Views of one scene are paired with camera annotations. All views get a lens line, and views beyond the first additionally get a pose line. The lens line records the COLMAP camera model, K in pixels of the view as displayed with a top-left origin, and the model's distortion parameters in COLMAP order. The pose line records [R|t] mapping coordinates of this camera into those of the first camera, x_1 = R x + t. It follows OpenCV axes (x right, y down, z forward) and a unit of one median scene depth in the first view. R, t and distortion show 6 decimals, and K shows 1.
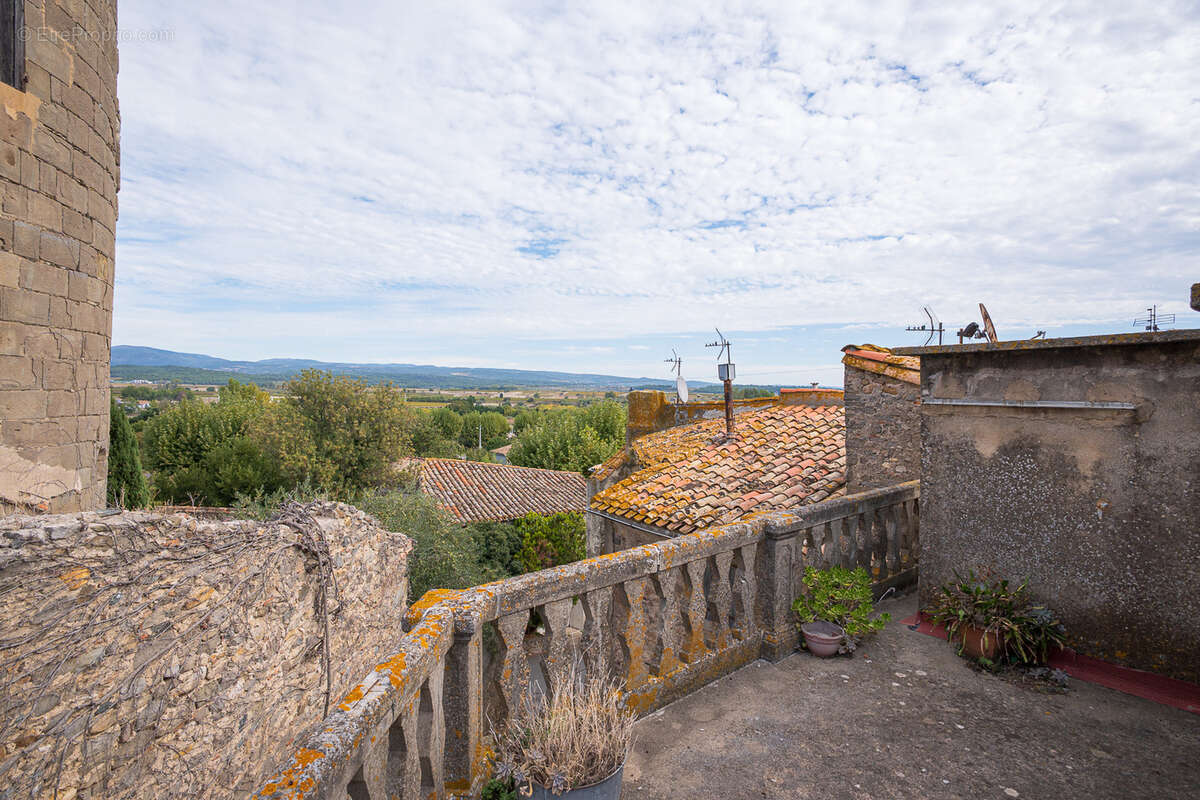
lens RADIAL K [[604.6, 0, 600.0], [0, 604.6, 400.0], [0, 0, 1]] dist [-0.000920, 0.000991]
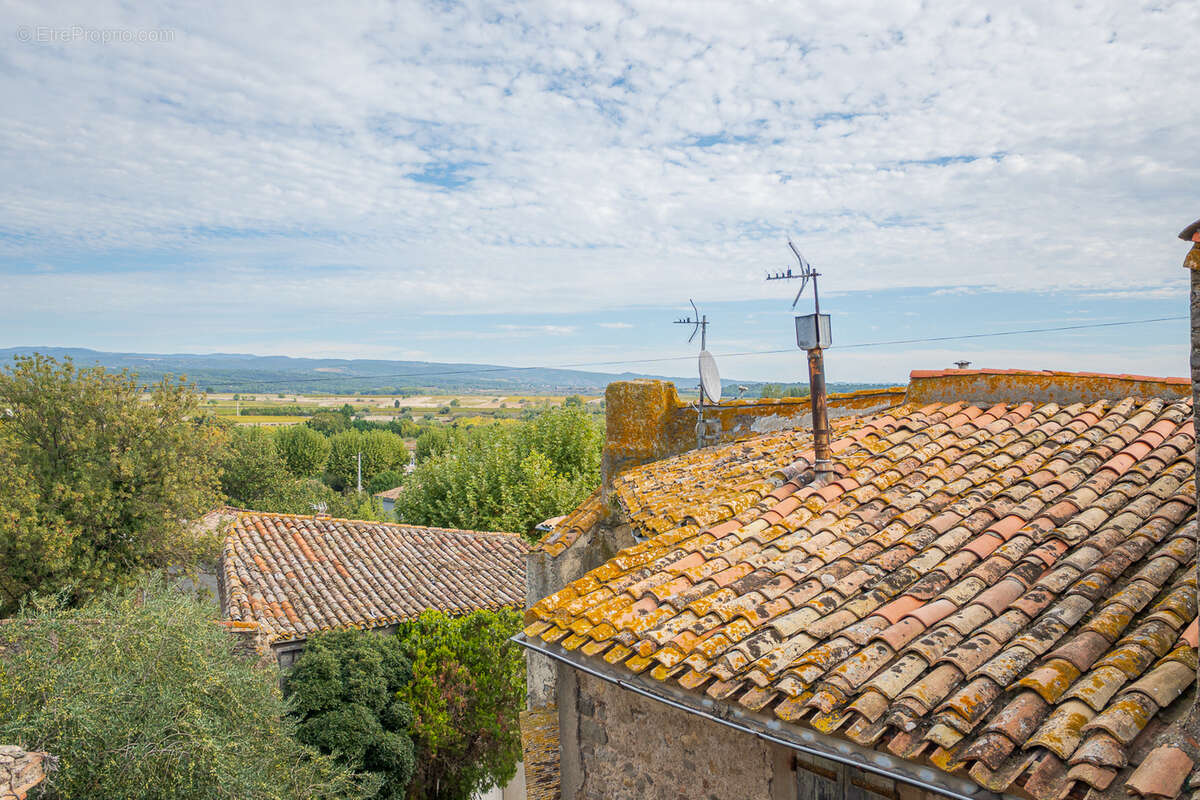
lens RADIAL K [[957.3, 0, 608.5], [0, 957.3, 381.1], [0, 0, 1]] dist [0.007797, 0.004854]
pose [[0.998611, -0.007458, 0.052151, 0.007845], [0.009042, 0.999503, -0.030209, 0.012404], [-0.051900, 0.030639, 0.998182, 0.232203]]
